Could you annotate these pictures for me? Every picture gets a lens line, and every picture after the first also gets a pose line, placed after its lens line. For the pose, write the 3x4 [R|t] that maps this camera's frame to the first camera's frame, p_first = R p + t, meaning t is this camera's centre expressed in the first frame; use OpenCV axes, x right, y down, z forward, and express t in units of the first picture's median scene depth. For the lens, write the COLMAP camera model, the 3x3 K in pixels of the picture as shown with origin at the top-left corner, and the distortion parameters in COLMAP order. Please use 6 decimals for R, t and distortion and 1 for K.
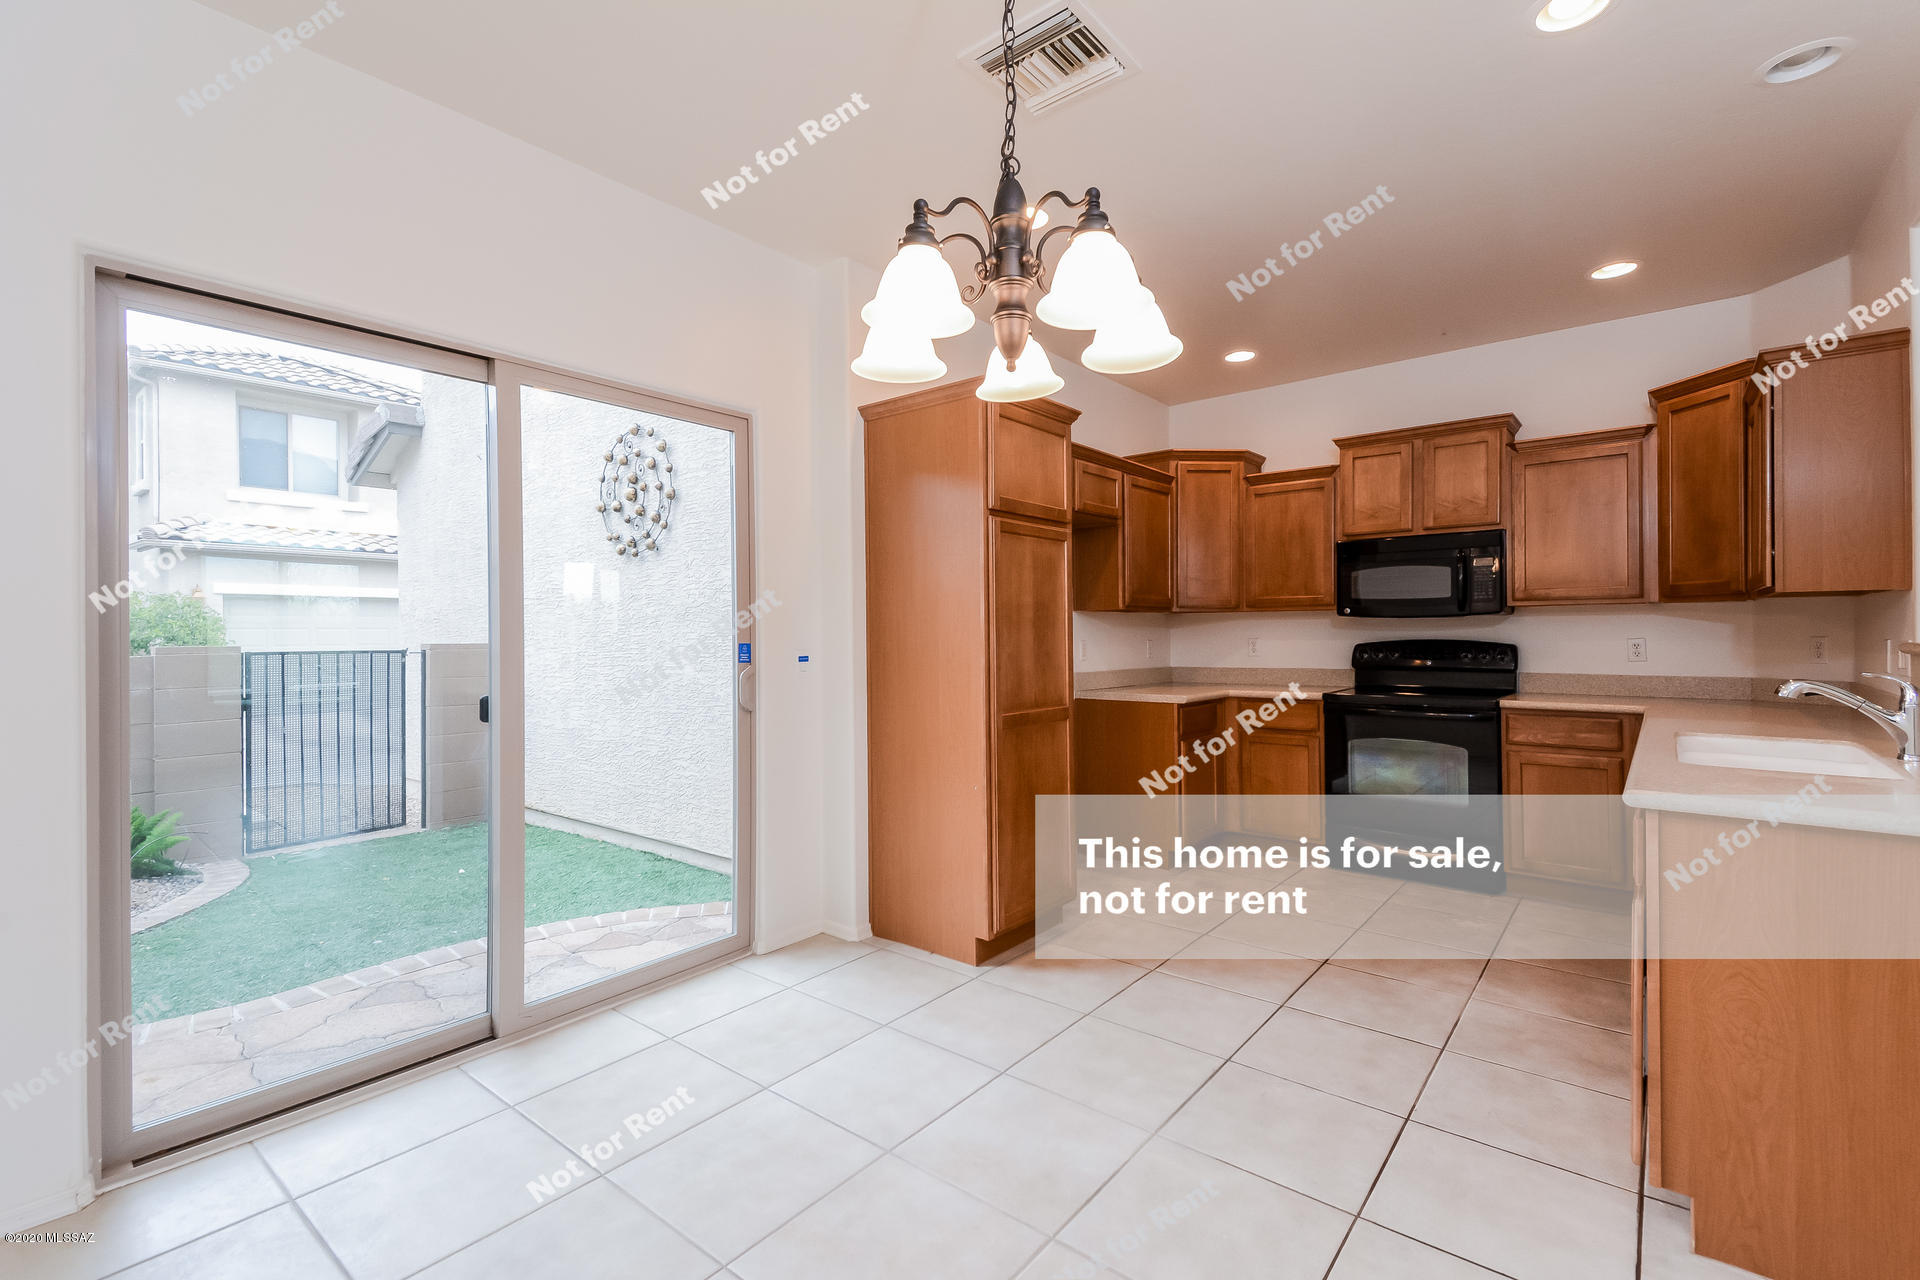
lens RADIAL K [[854.2, 0, 968.6], [0, 854.2, 632.8], [0, 0, 1]] dist [0.031540, -0.005701]
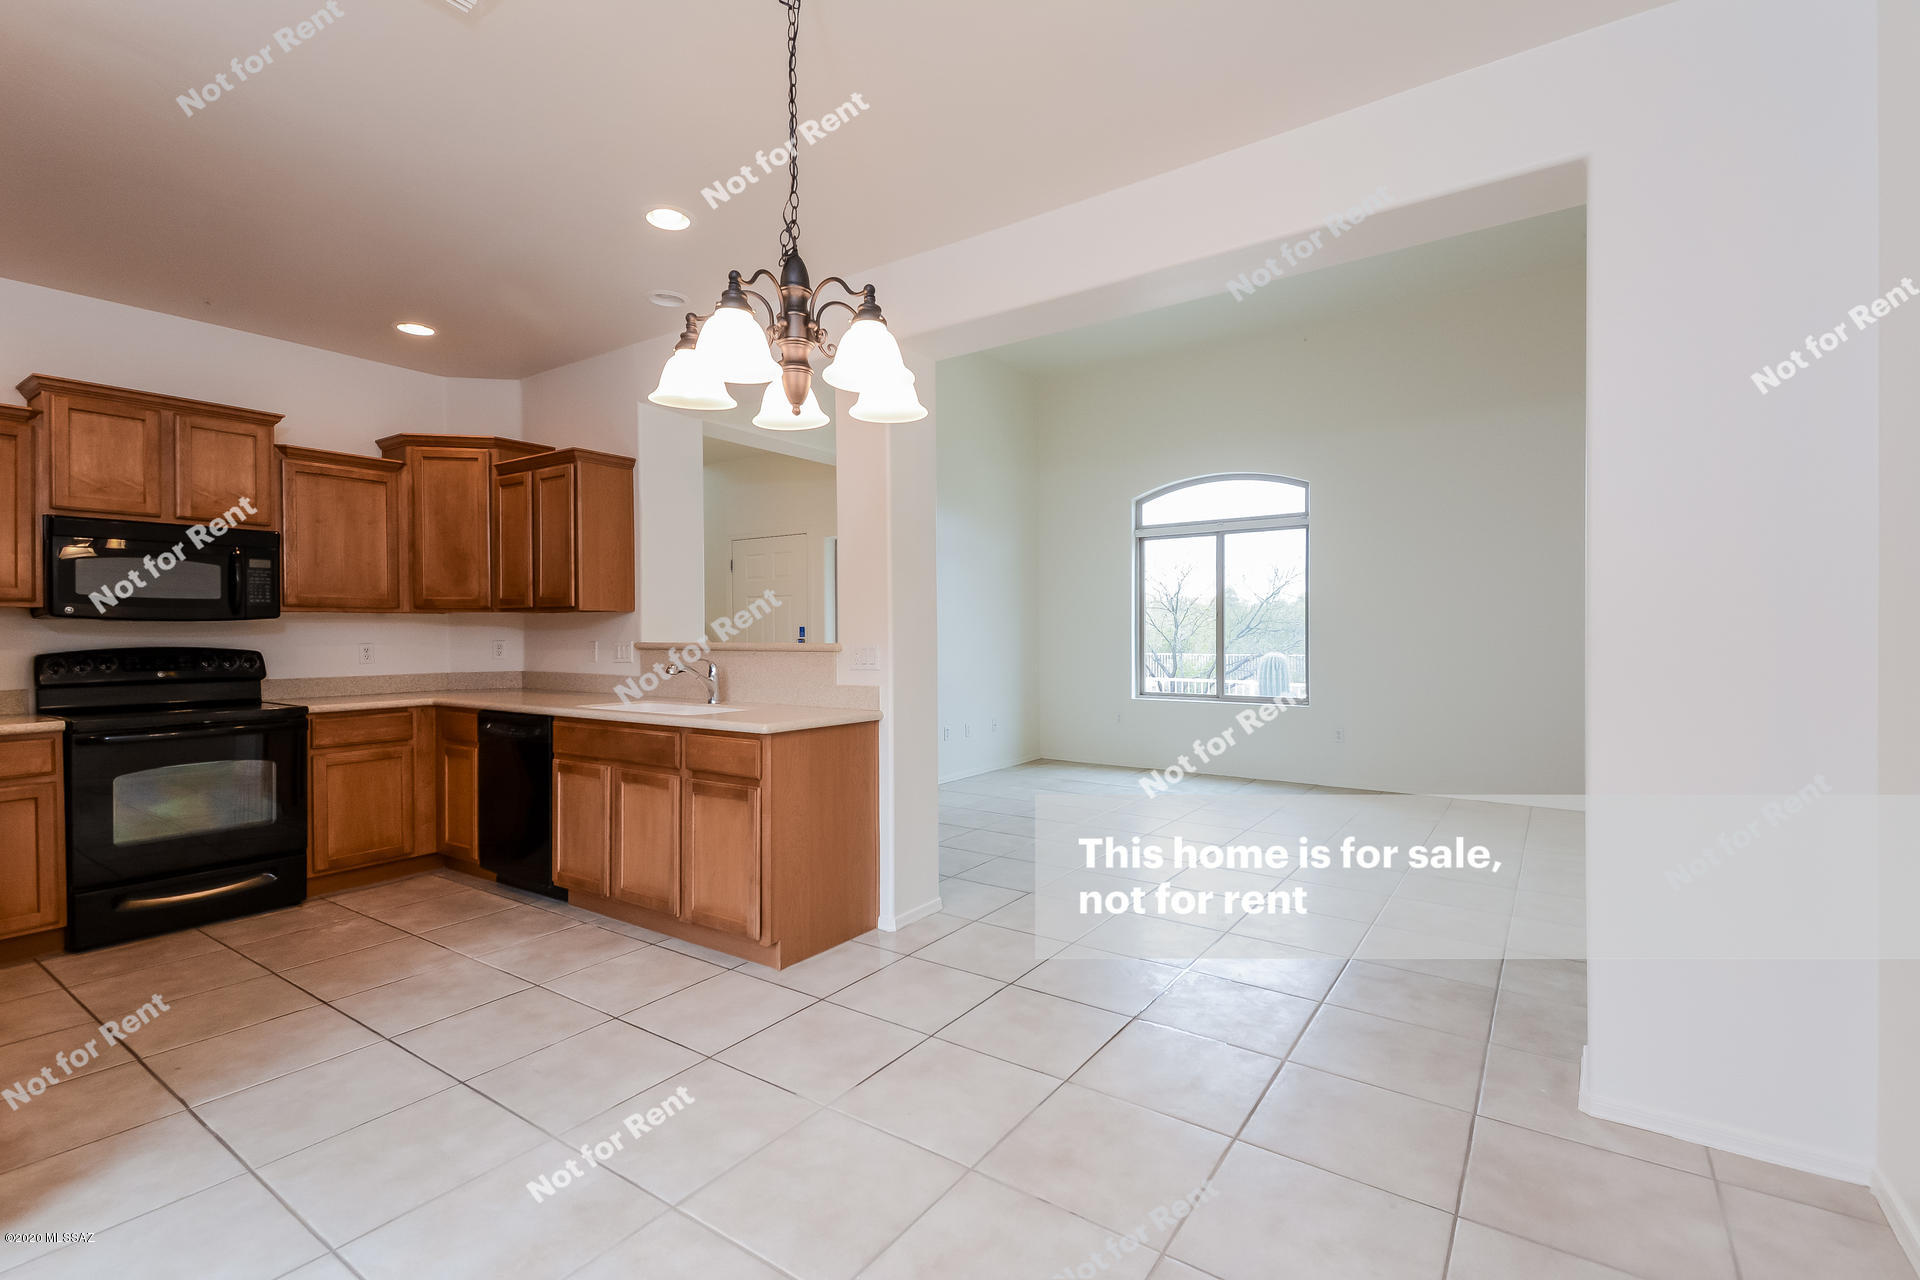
lens RADIAL K [[854.2, 0, 959.4], [0, 854.2, 632.7], [0, 0, 1]] dist [0.031540, -0.005701]
pose [[-0.059901, 0.004251, 0.998195, -0.365754], [0.006683, 0.999970, -0.003858, 0.002053], [-0.998182, 0.006440, -0.059928, 0.264954]]
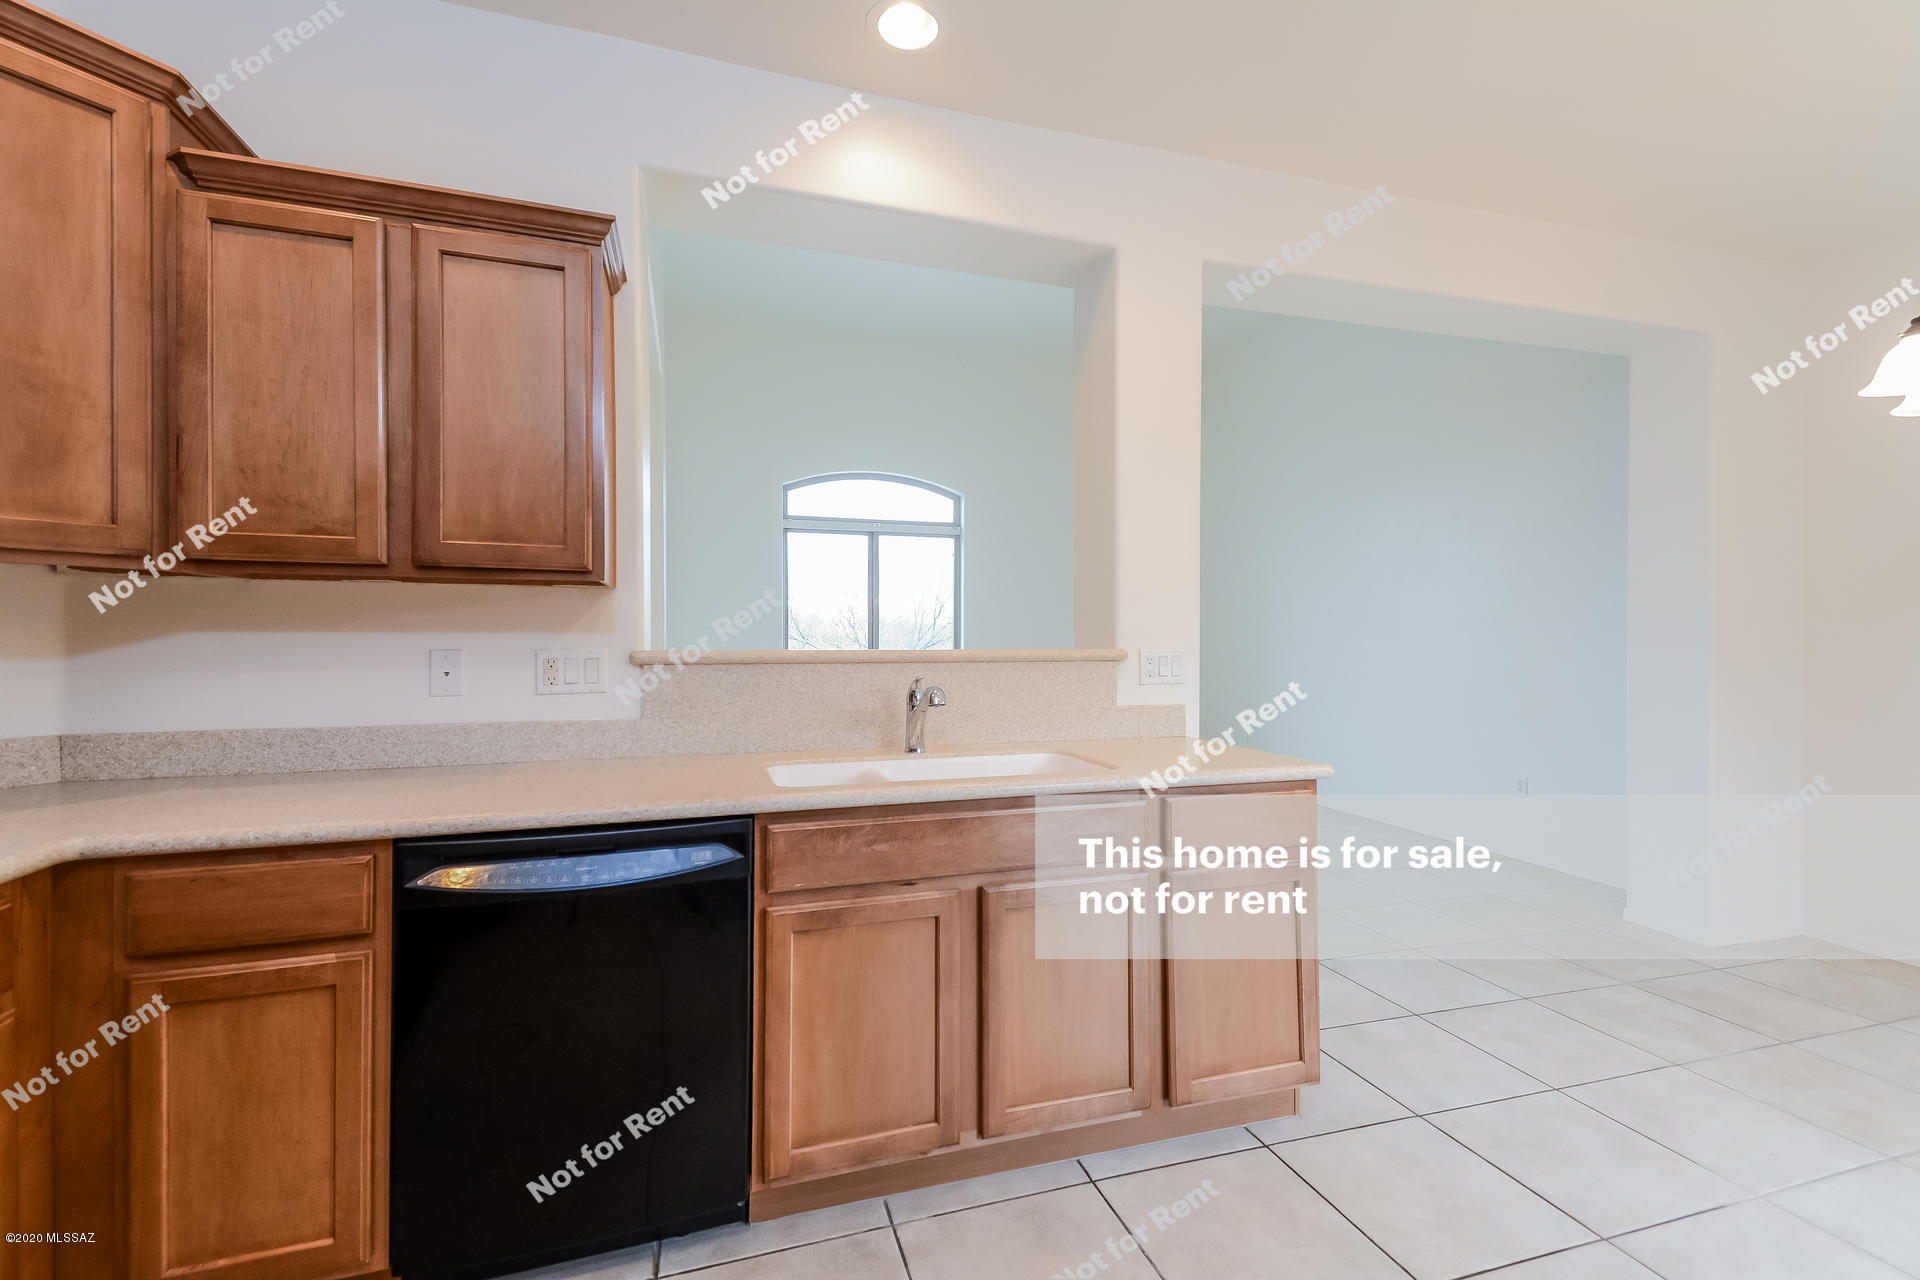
lens RADIAL K [[854.2, 0, 959.8], [0, 854.2, 642.4], [0, 0, 1]] dist [0.031540, -0.005701]
pose [[-0.835309, 0.000541, 0.549781, 0.197183], [0.005493, 0.999958, 0.007360, -0.000549], [-0.549754, 0.009168, -0.835276, 0.861771]]
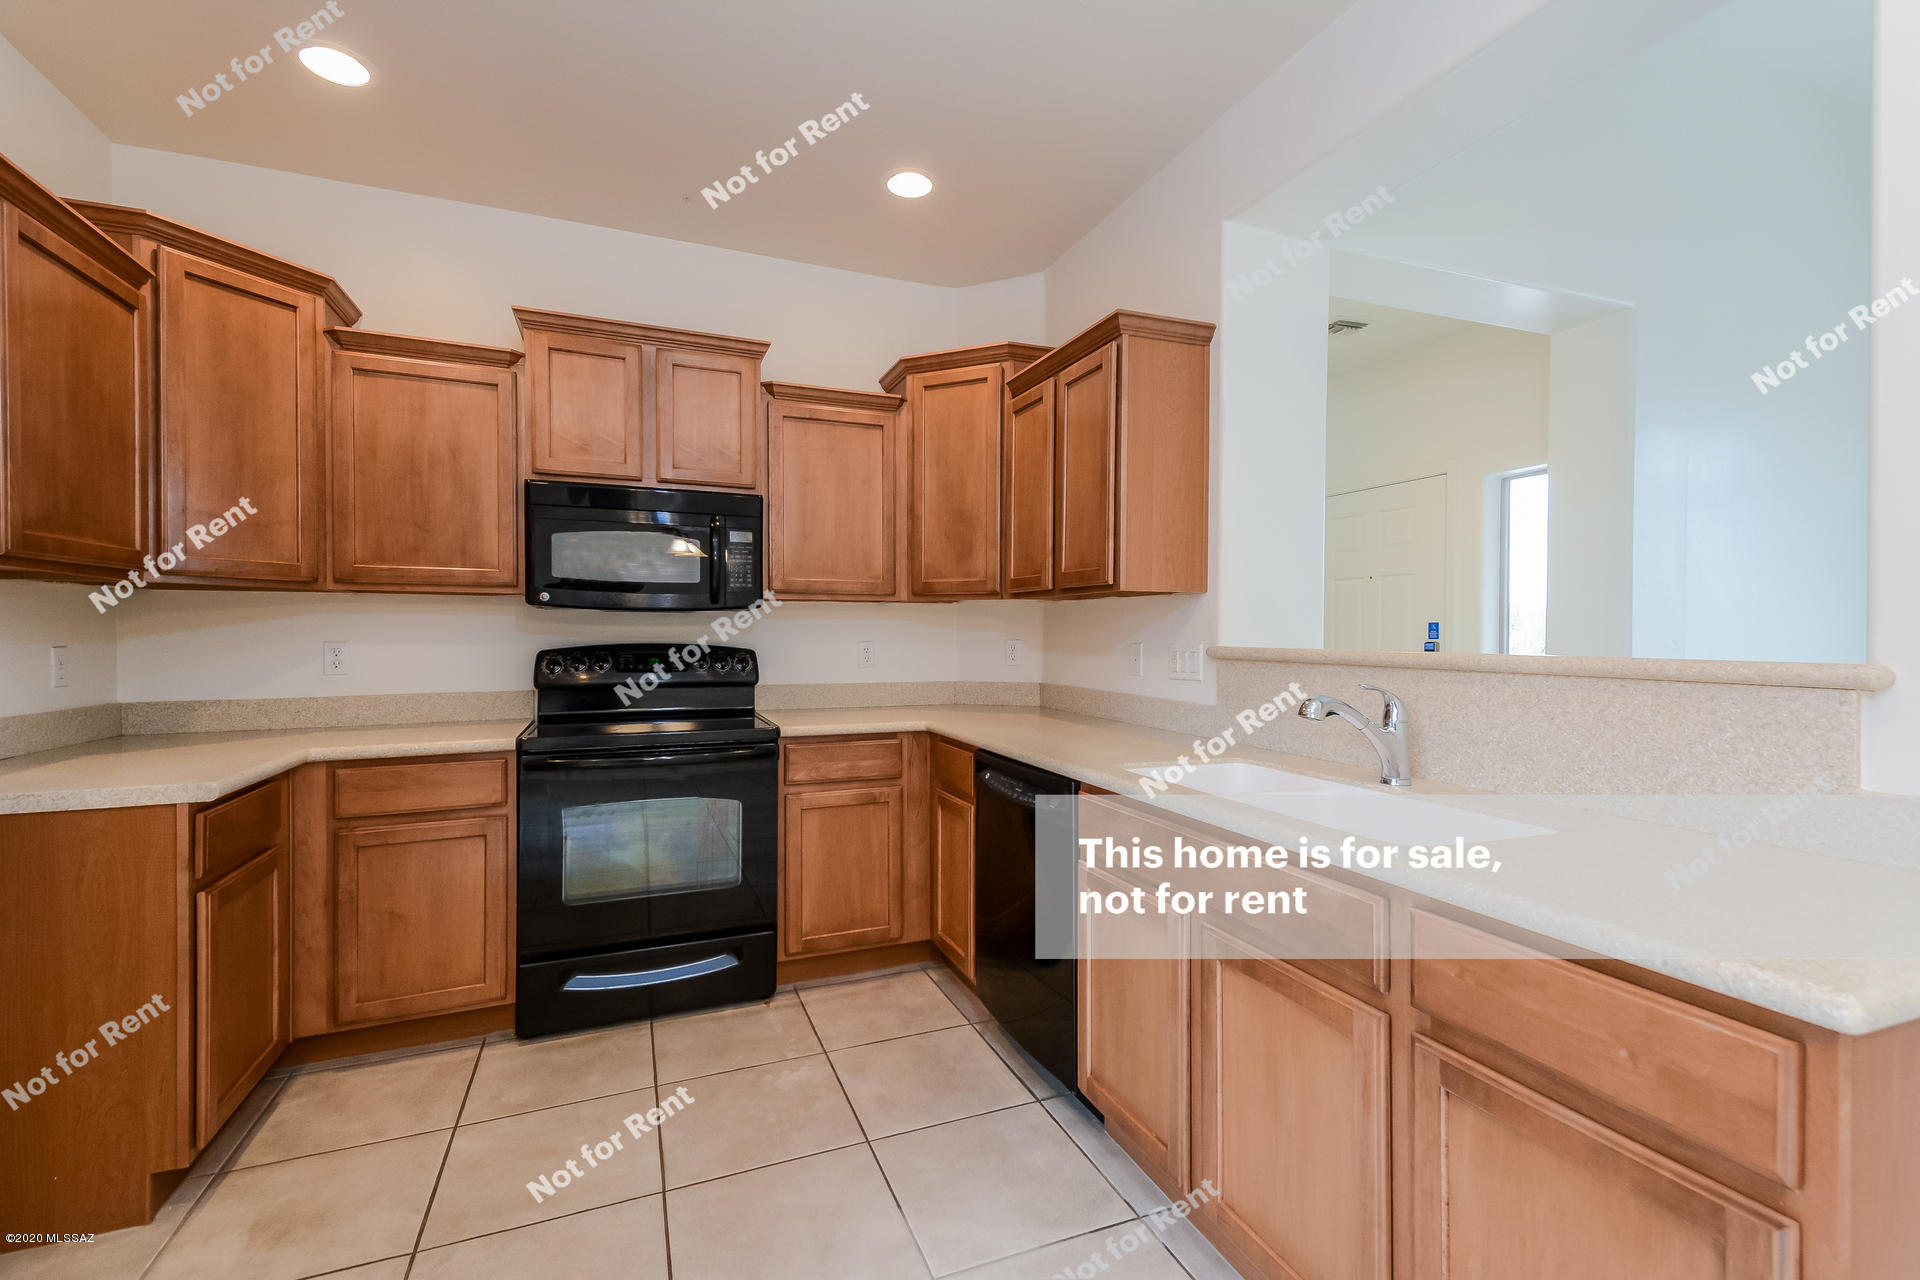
lens RADIAL K [[854.2, 0, 976.6], [0, 854.2, 637.5], [0, 0, 1]] dist [0.031540, -0.005701]
pose [[0.483773, 0.001608, 0.875192, 0.055984], [-0.004915, 0.999988, 0.000879, 0.001134], [-0.875179, -0.004726, 0.483775, 0.432648]]
